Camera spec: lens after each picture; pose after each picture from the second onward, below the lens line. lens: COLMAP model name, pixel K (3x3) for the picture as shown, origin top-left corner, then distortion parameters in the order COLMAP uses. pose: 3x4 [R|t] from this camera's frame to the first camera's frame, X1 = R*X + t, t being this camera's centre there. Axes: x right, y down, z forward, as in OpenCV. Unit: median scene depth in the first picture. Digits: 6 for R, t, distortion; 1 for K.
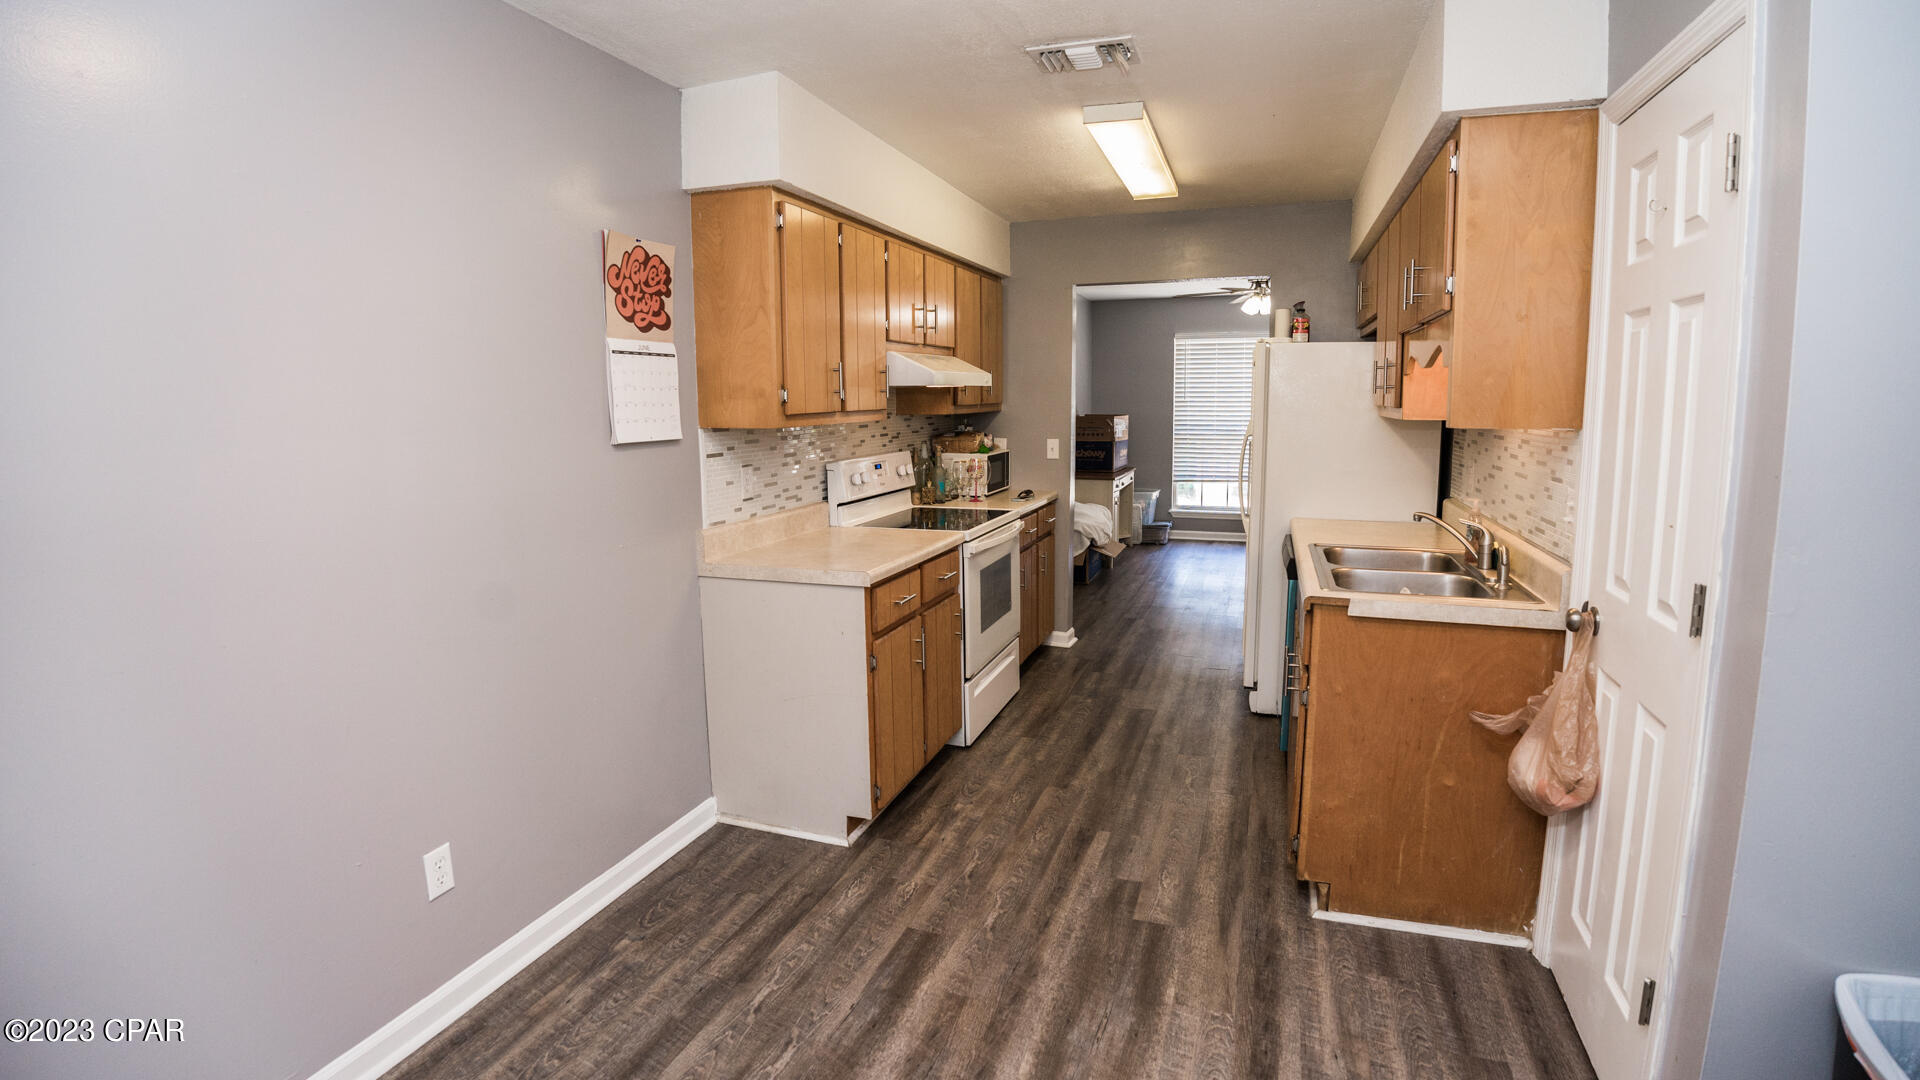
lens RADIAL K [[873.7, 0, 958.3], [0, 873.7, 529.0], [0, 0, 1]] dist [-0.061927, 0.003594]
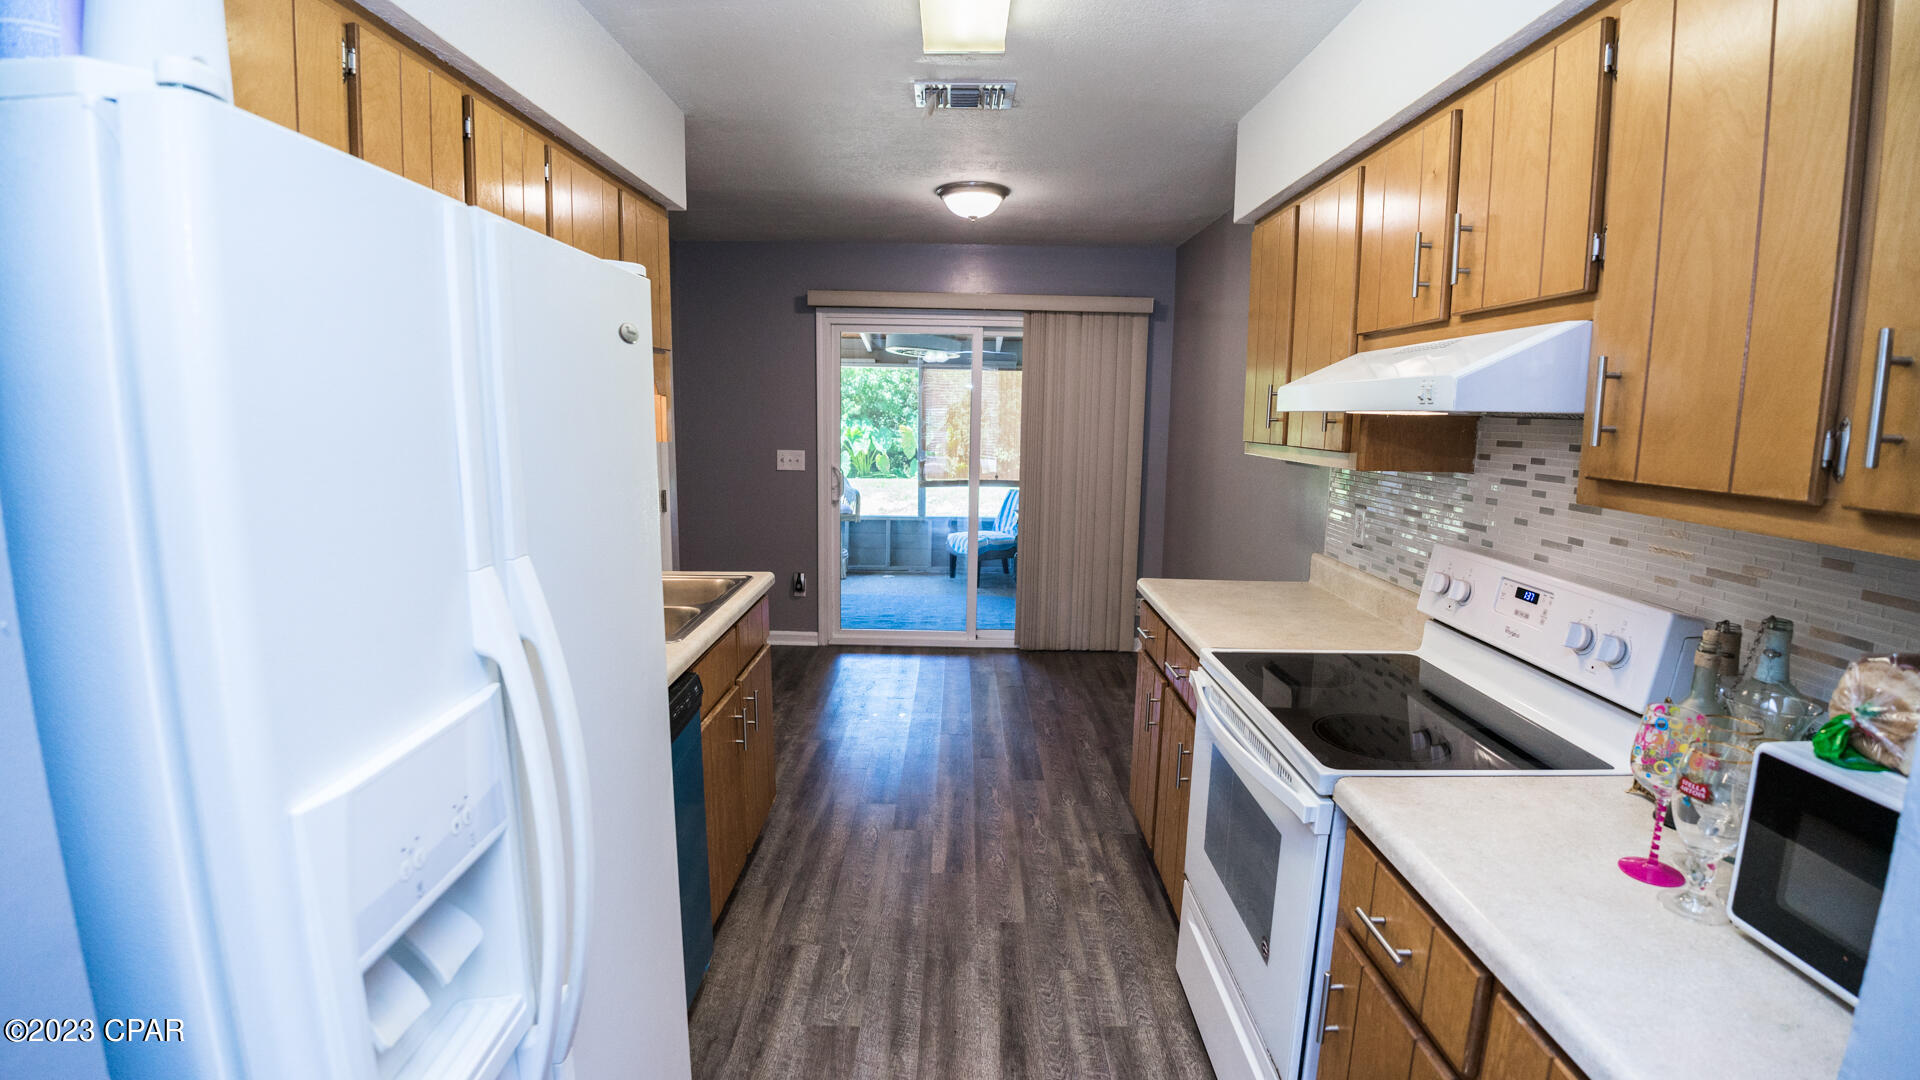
lens RADIAL K [[873.7, 0, 958.7], [0, 873.7, 538.2], [0, 0, 1]] dist [-0.061927, 0.003594]
pose [[-0.942909, 0.046052, -0.329850, 0.445607], [-0.054767, 0.955472, 0.289954, -0.287281], [0.328516, 0.291466, -0.898401, 1.758217]]
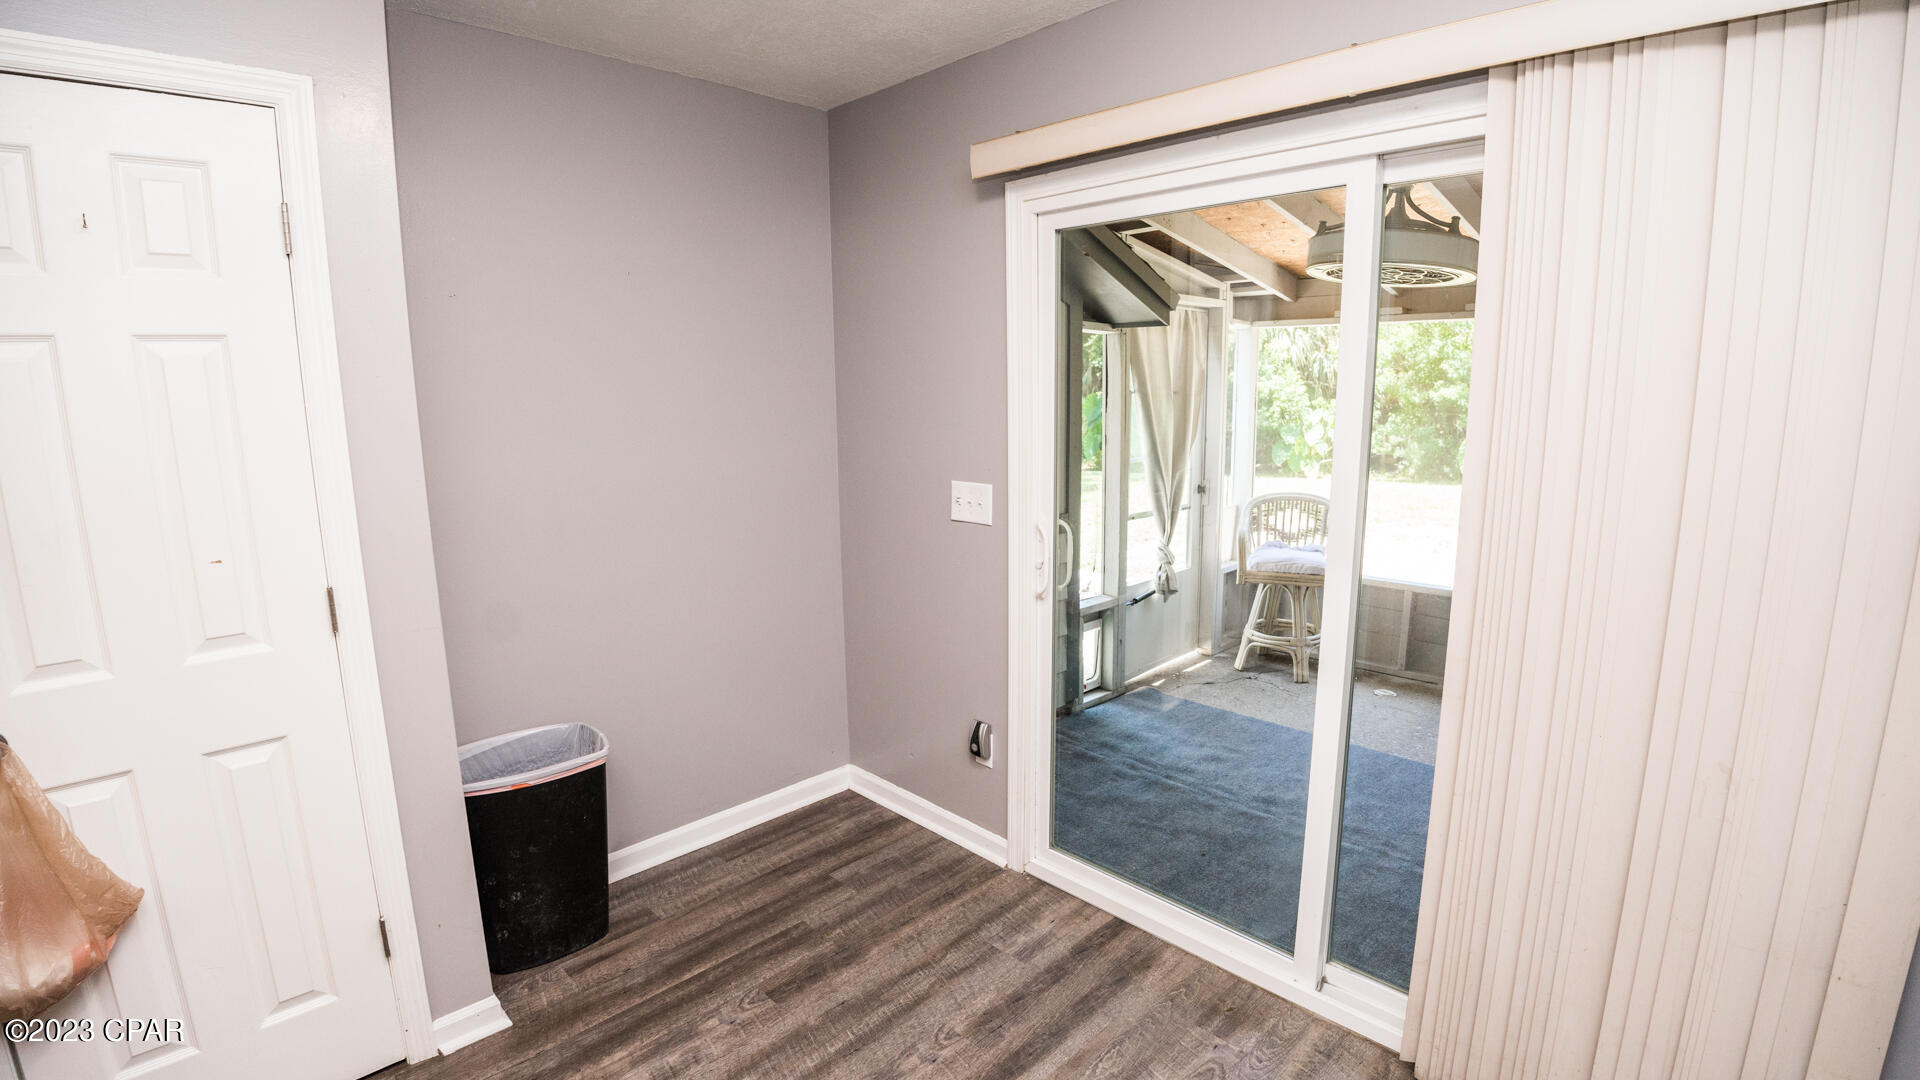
lens RADIAL K [[873.7, 0, 960.0], [0, 873.7, 542.7], [0, 0, 1]] dist [-0.061927, 0.003594]
pose [[-0.906420, -0.051833, 0.419186, 0.155741], [0.082558, 0.951558, 0.296178, -0.217382], [-0.414231, 0.303069, -0.858232, 1.321007]]
